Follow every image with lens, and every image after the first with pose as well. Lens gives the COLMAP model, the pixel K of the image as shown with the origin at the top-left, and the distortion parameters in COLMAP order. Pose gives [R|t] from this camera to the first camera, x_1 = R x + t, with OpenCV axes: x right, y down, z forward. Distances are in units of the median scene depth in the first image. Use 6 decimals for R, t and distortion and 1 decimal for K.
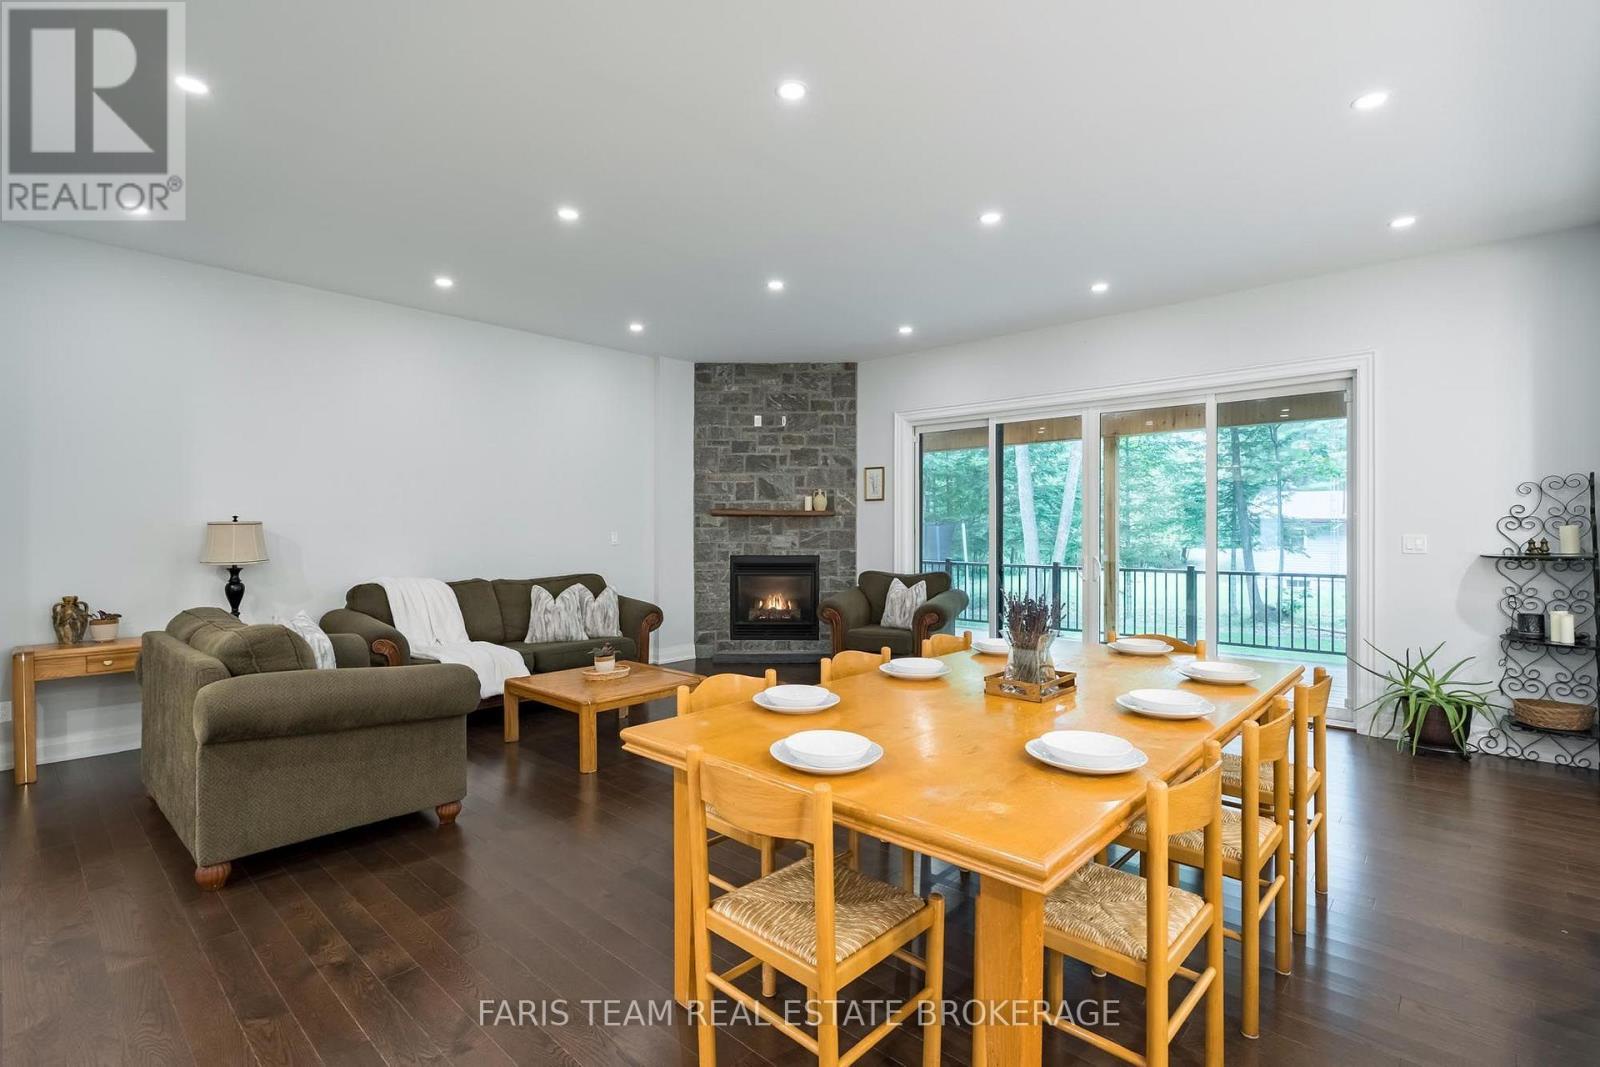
lens RADIAL K [[759.6, 0, 762.1], [0, 759.6, 519.7], [0, 0, 1]] dist [-0.001750, 0.000121]
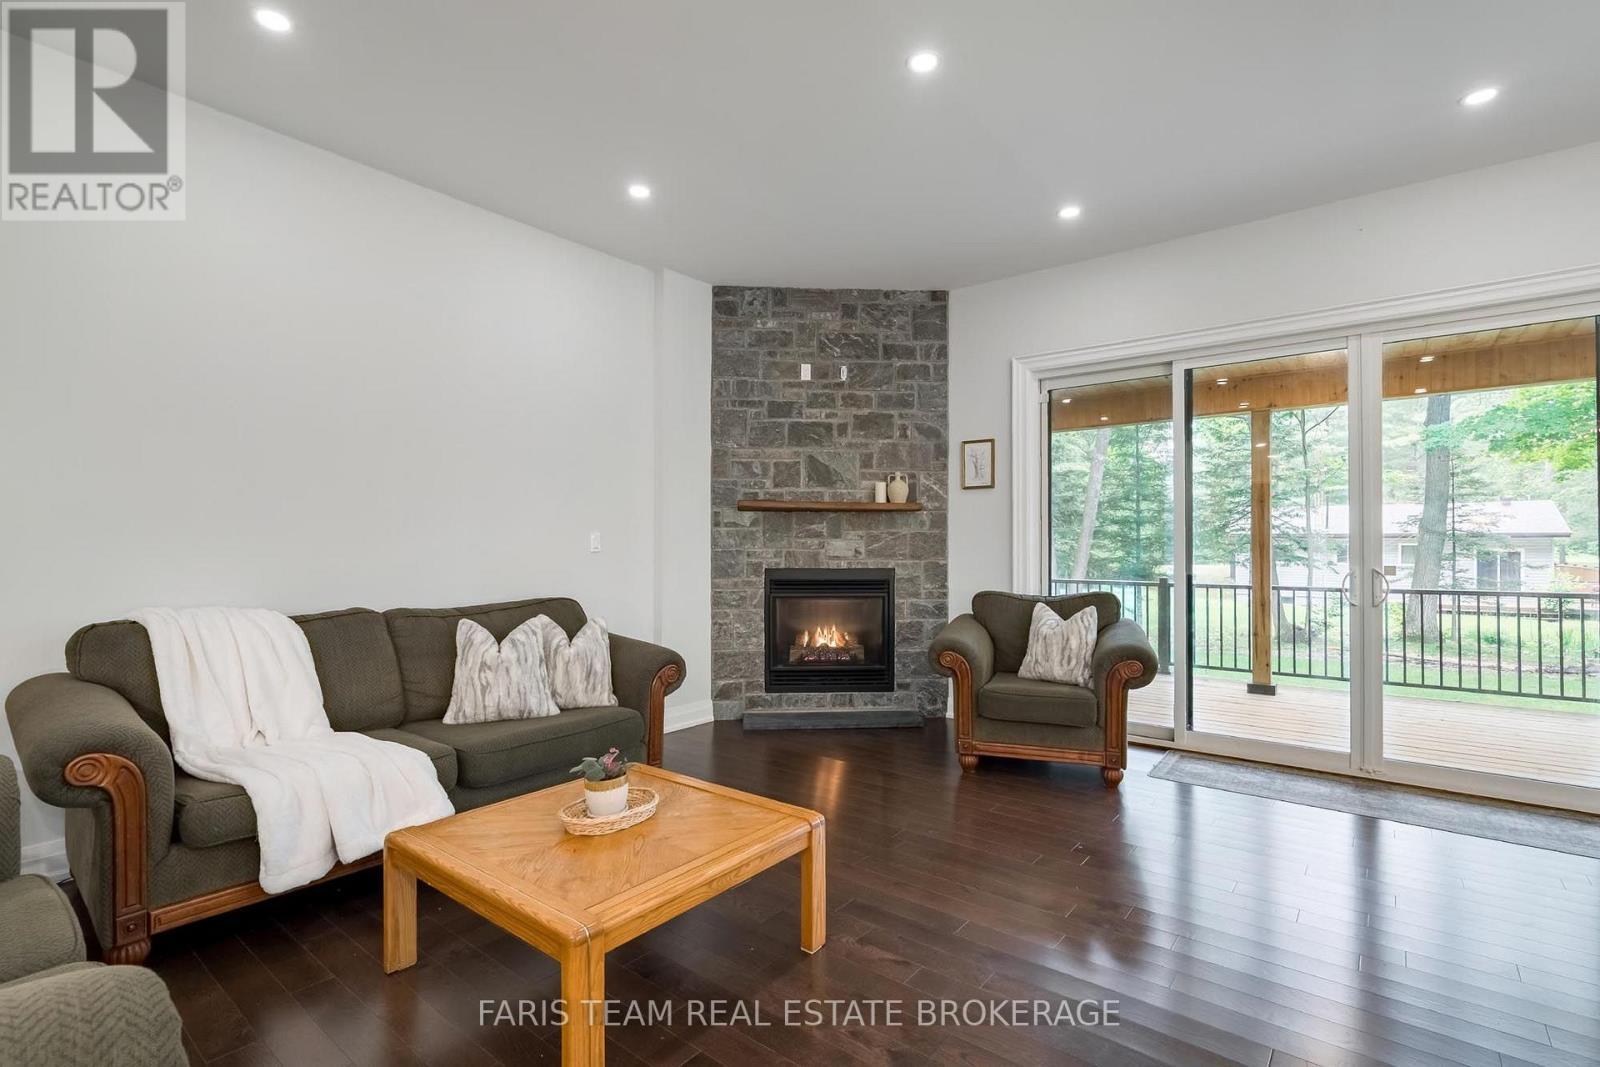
lens RADIAL K [[744.4, 0, 776.2], [0, 744.4, 534.6], [0, 0, 1]] dist [-0.004986, 0.000098]
pose [[0.996180, 0.003430, 0.087255, -0.091030], [-0.003058, 0.999986, -0.004407, 0.019610], [-0.087269, 0.004123, 0.996176, 0.336713]]
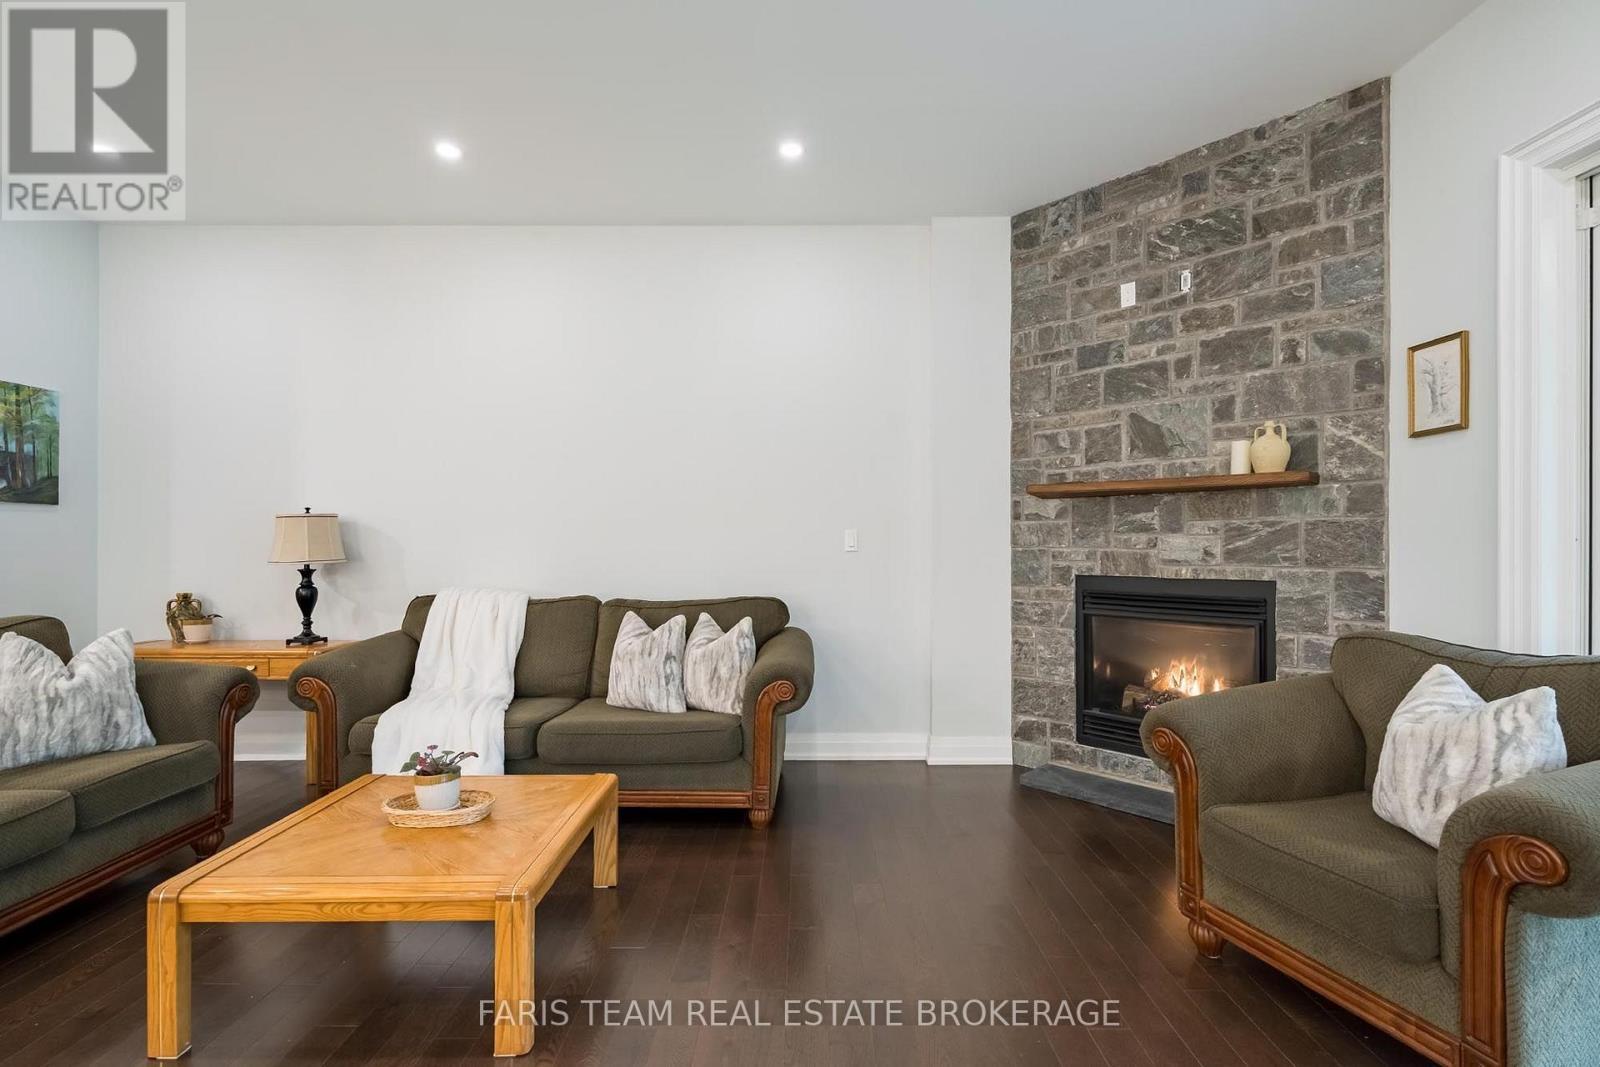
lens RADIAL K [[734.9, 0, 804.4], [0, 734.9, 538.3], [0, 0, 1]] dist [0.001314, 0.000862]
pose [[0.703698, -0.004868, -0.710483, 0.180099], [0.006706, 0.999977, -0.000209, 0.021787], [0.710468, -0.004618, 0.703714, 0.533573]]
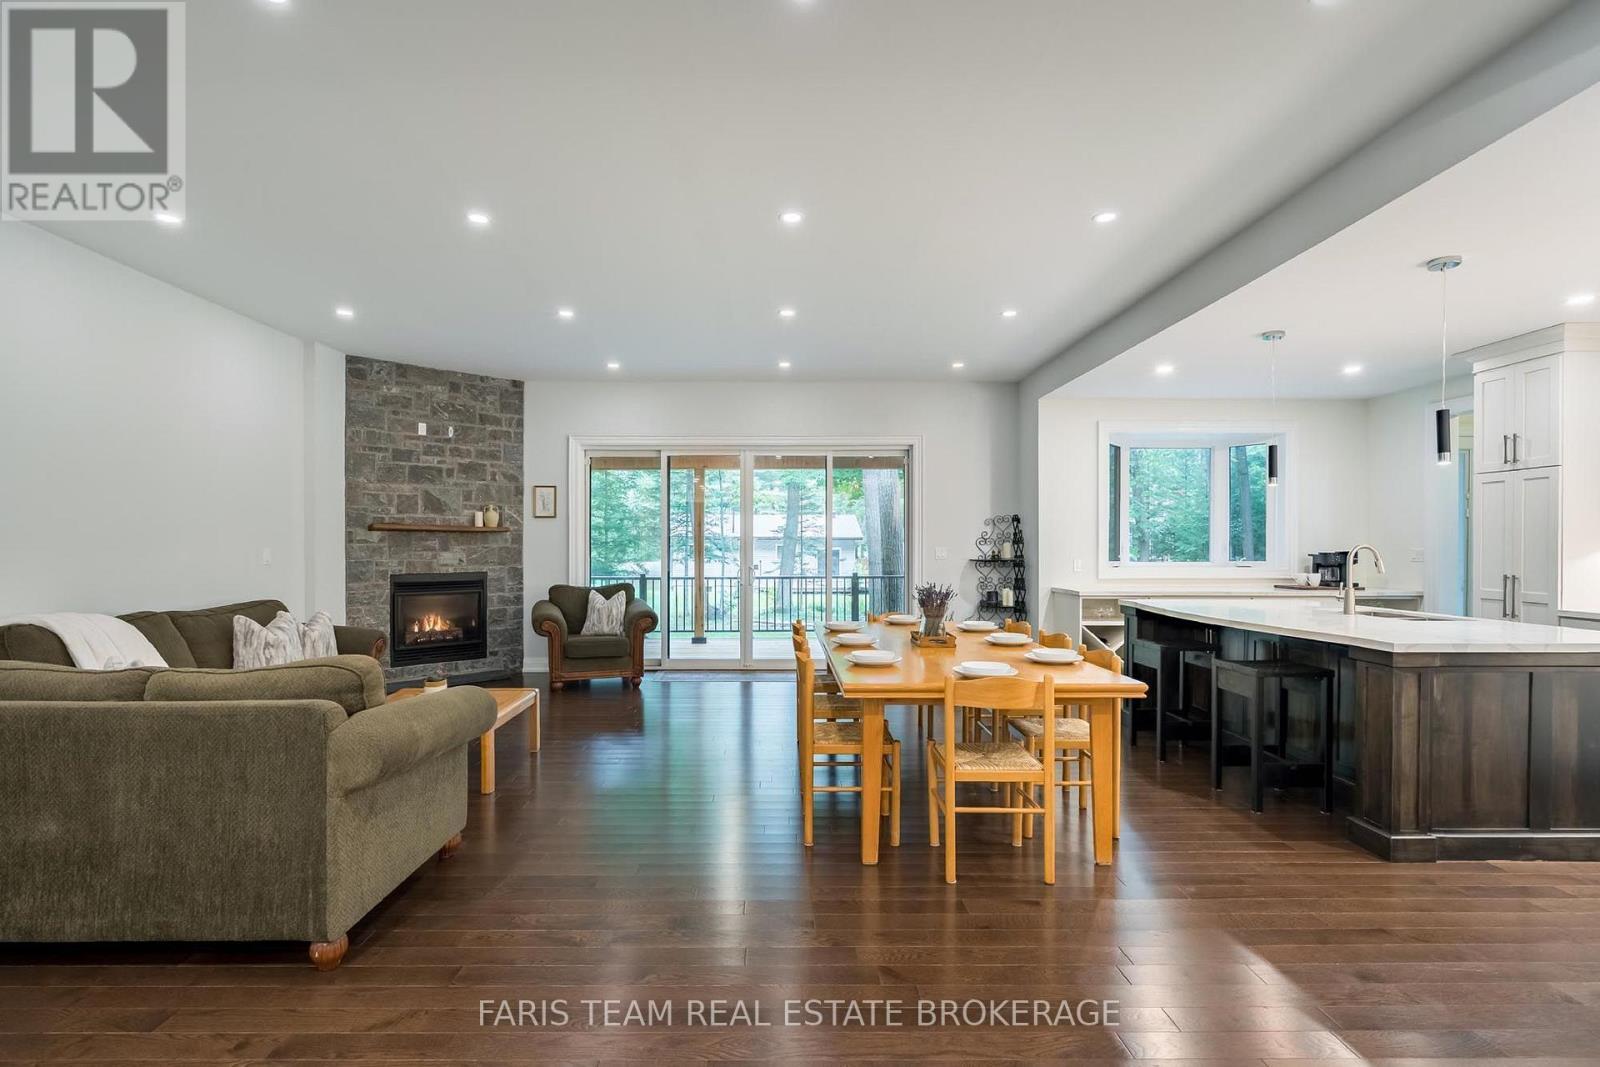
lens RADIAL K [[787.5, 0, 775.9], [0, 787.5, 543.7], [0, 0, 1]] dist [-0.010432, -0.000287]
pose [[0.711963, 0.000153, 0.702217, -0.375046], [-0.007542, 0.999944, 0.007428, -0.000009], [-0.702177, -0.010585, 0.711924, 0.010837]]
